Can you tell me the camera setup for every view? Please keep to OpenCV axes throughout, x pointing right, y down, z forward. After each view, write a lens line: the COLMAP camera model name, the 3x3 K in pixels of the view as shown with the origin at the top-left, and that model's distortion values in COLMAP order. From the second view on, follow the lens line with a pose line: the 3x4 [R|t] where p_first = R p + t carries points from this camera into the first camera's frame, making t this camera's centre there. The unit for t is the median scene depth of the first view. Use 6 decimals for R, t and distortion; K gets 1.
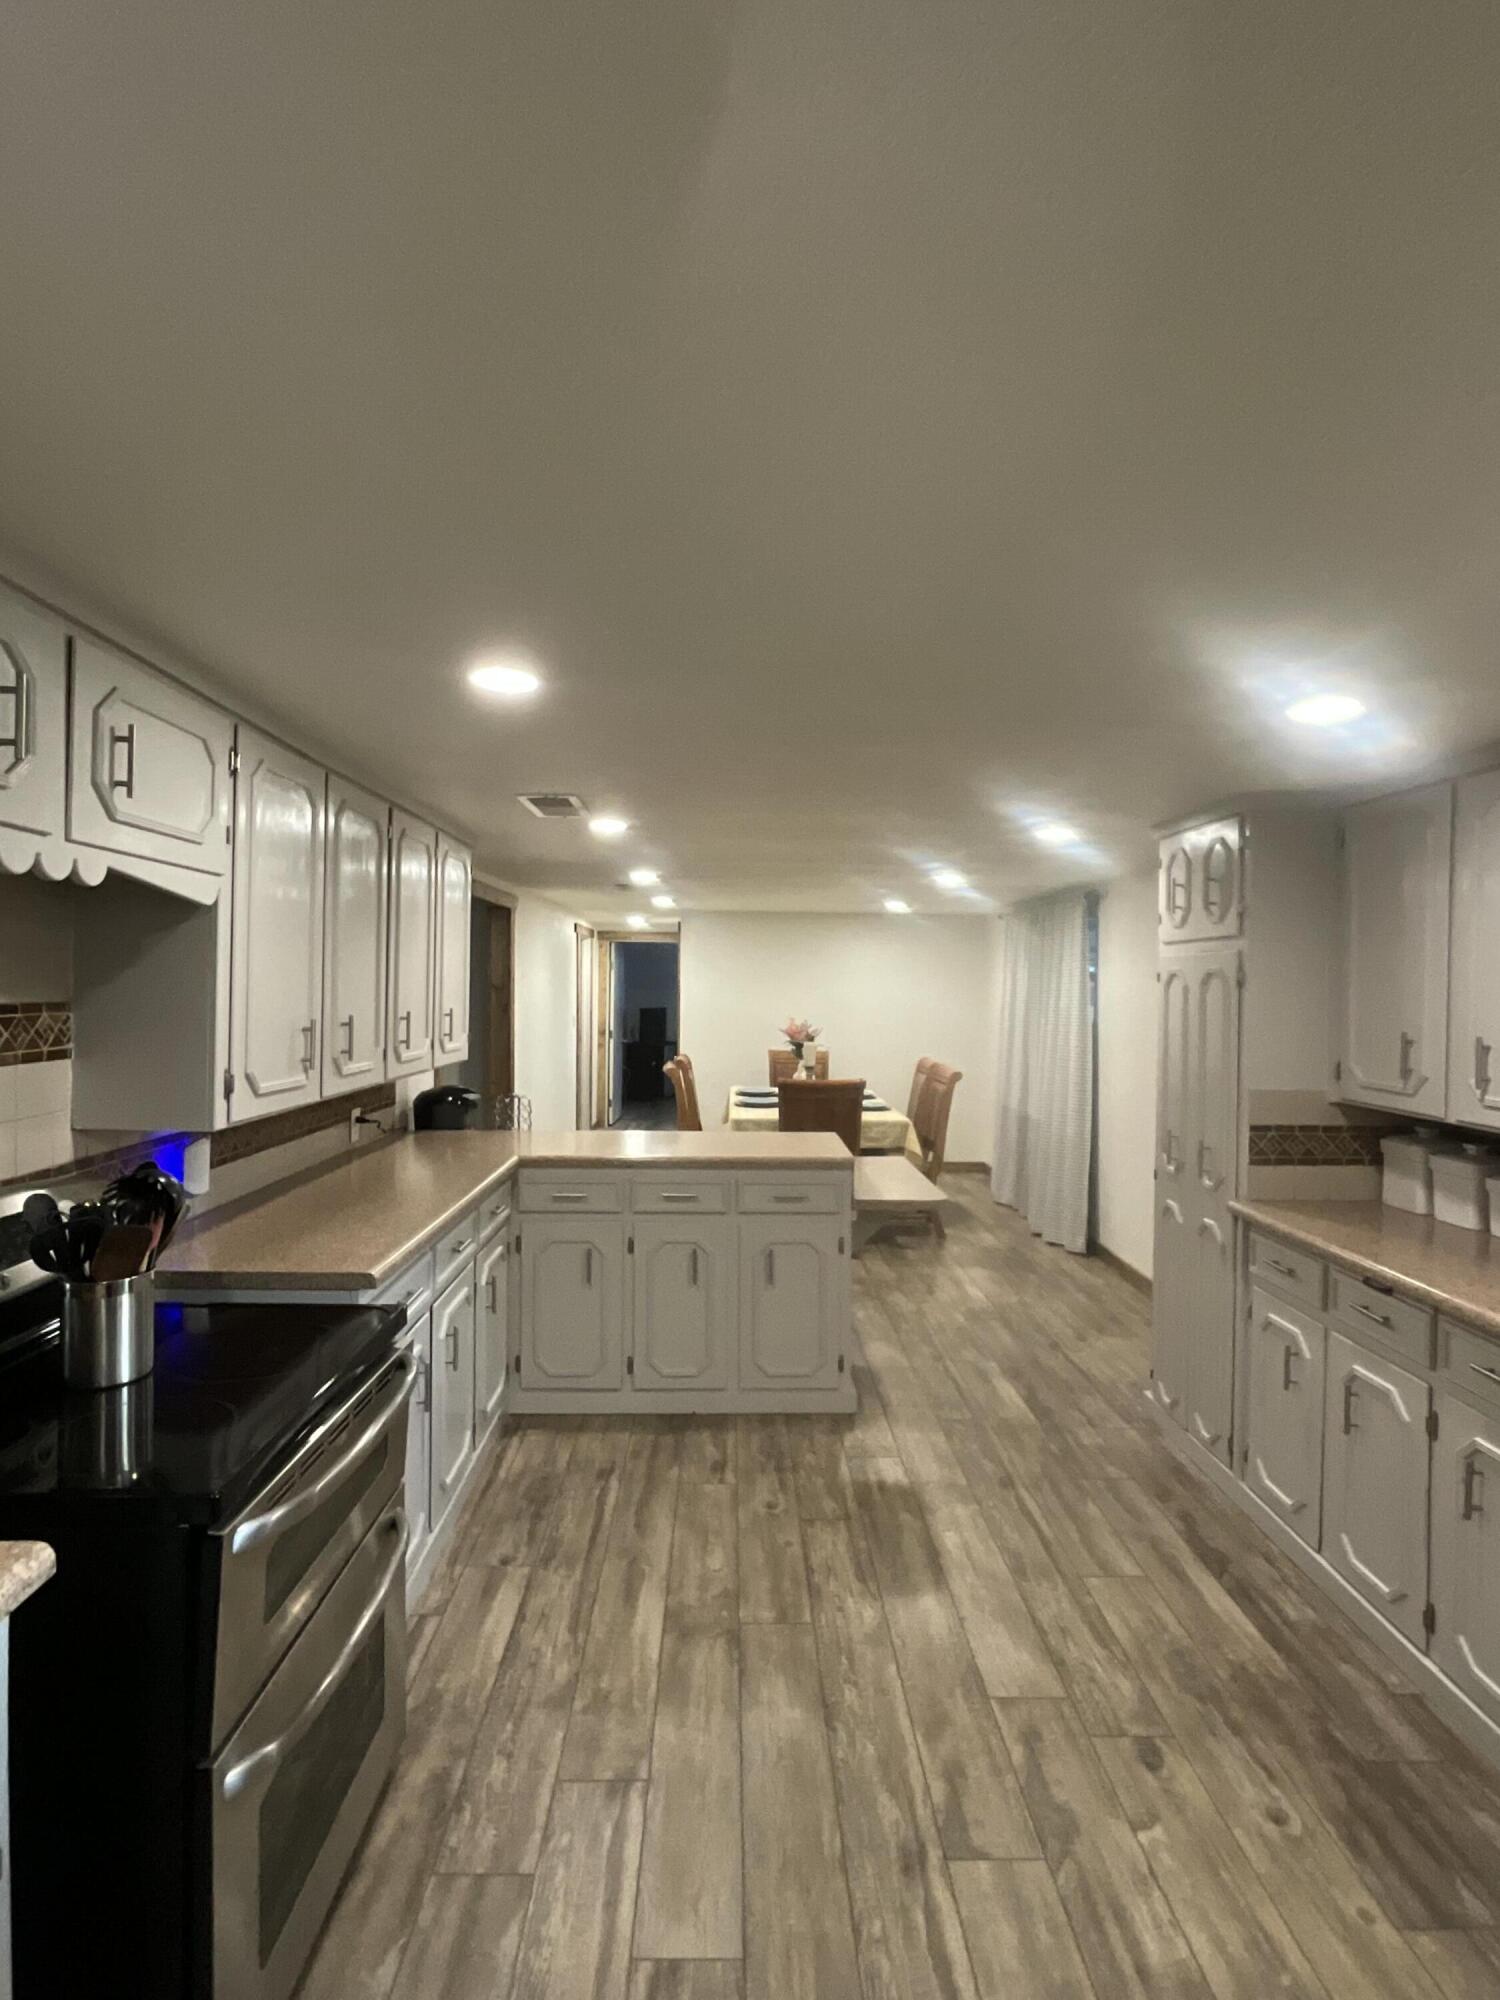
lens RADIAL K [[996.3, 0, 750.0], [0, 996.3, 994.9], [0, 0, 1]] dist [-0.000050, -0.000001]
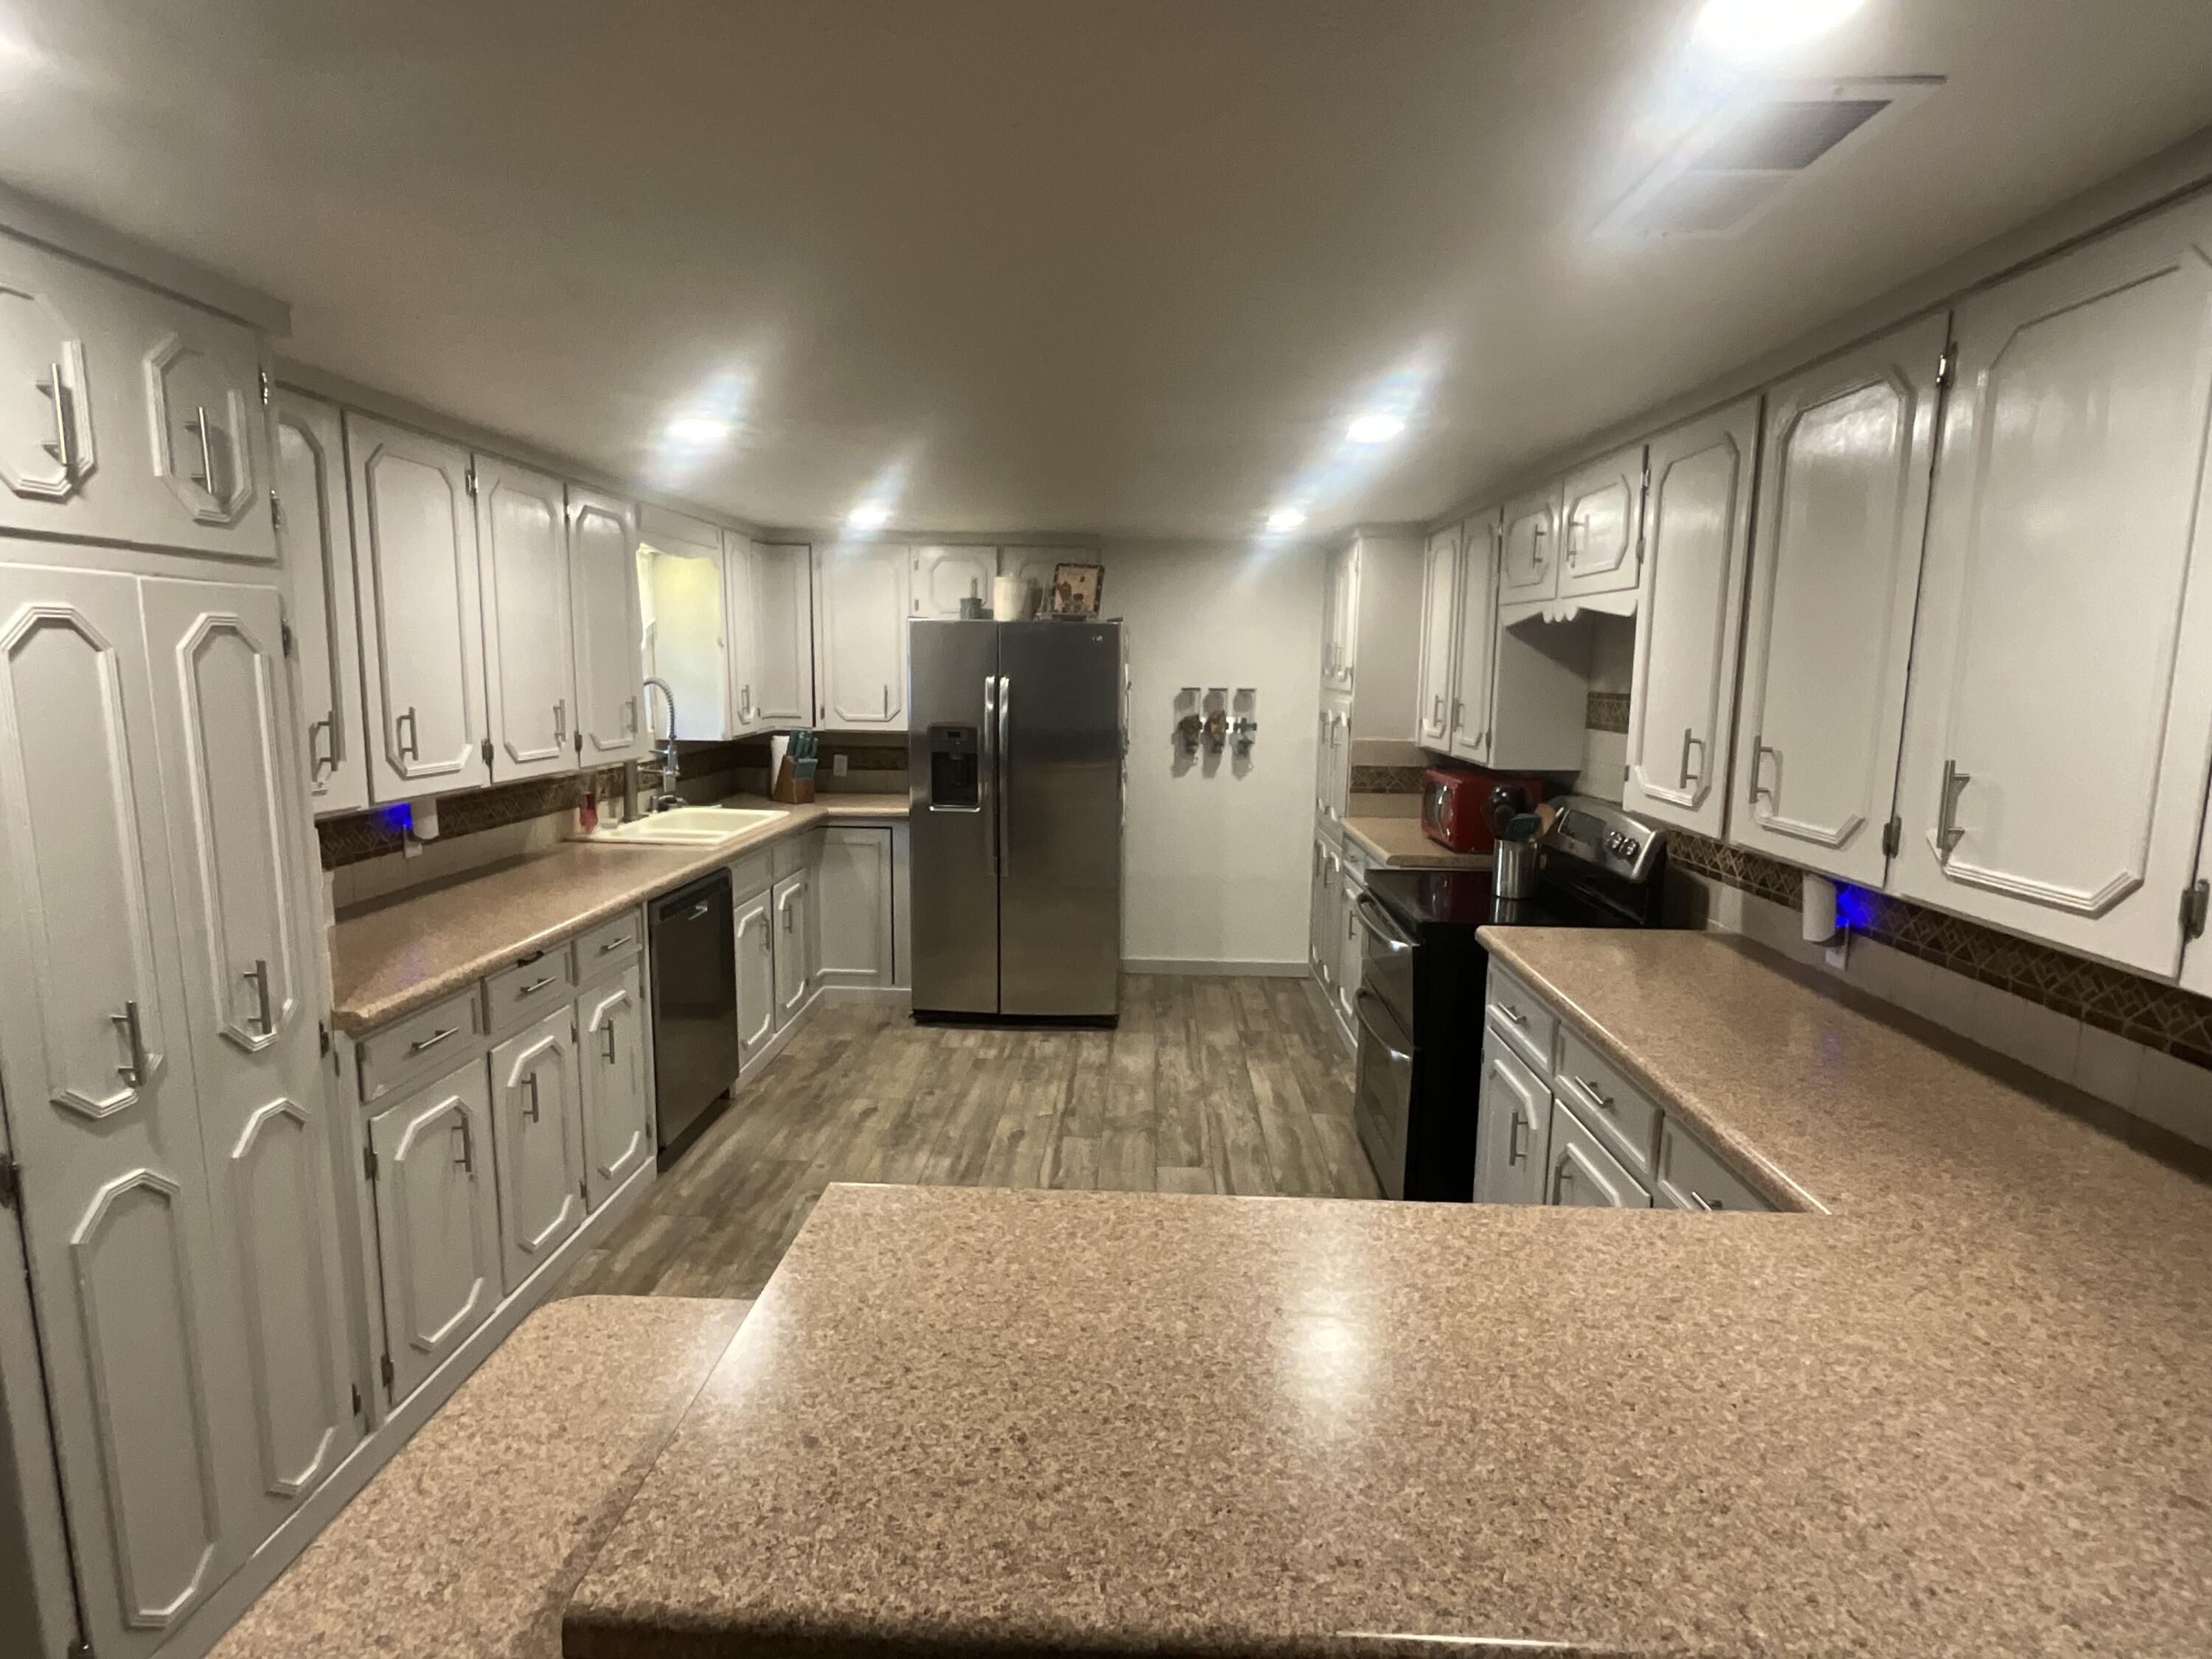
lens RADIAL K [[1101.9, 0, 1105.0], [0, 1101.9, 823.9], [0, 0, 1]] dist [-0.000050, -0.000001]
pose [[-0.997334, -0.038554, 0.061957, -0.010387], [-0.028323, 0.986991, 0.158261, -0.036543], [-0.067252, 0.156084, -0.985452, 2.347951]]
